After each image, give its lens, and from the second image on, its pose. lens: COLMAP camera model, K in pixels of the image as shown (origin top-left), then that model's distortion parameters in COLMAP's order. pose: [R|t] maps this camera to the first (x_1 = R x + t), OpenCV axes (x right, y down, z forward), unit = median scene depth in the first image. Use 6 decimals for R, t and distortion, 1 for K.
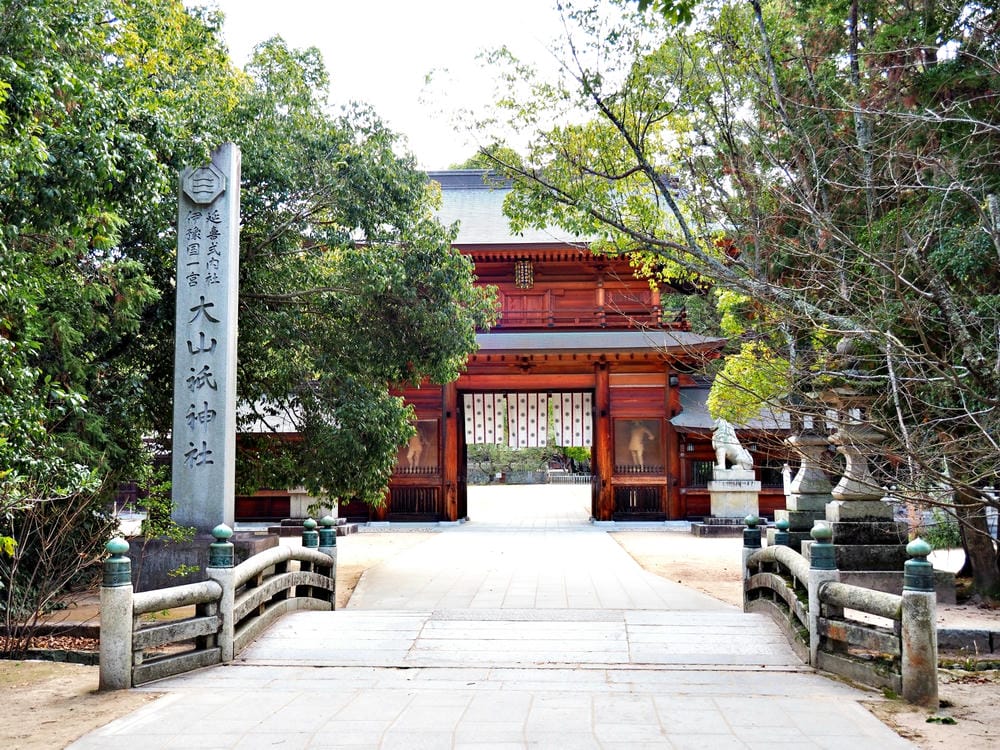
lens RADIAL K [[1159.2, 0, 499.5], [0, 1159.2, 376.2], [0, 0, 1]] dist [-0.001823, 0.000000]
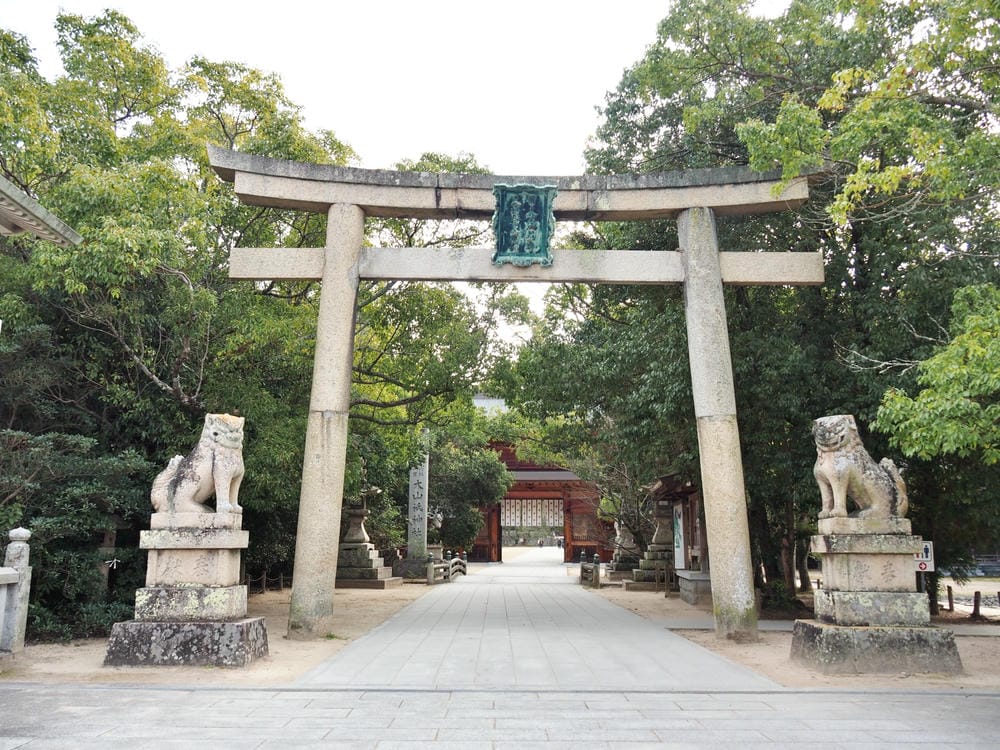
lens RADIAL K [[825.6, 0, 501.1], [0, 825.6, 372.9], [0, 0, 1]] dist [-0.001189, -0.000503]
pose [[0.999588, 0.006359, -0.027981, 0.010048], [-0.009517, 0.993411, -0.114212, -0.043494], [0.027070, 0.114431, 0.993062, -0.508061]]
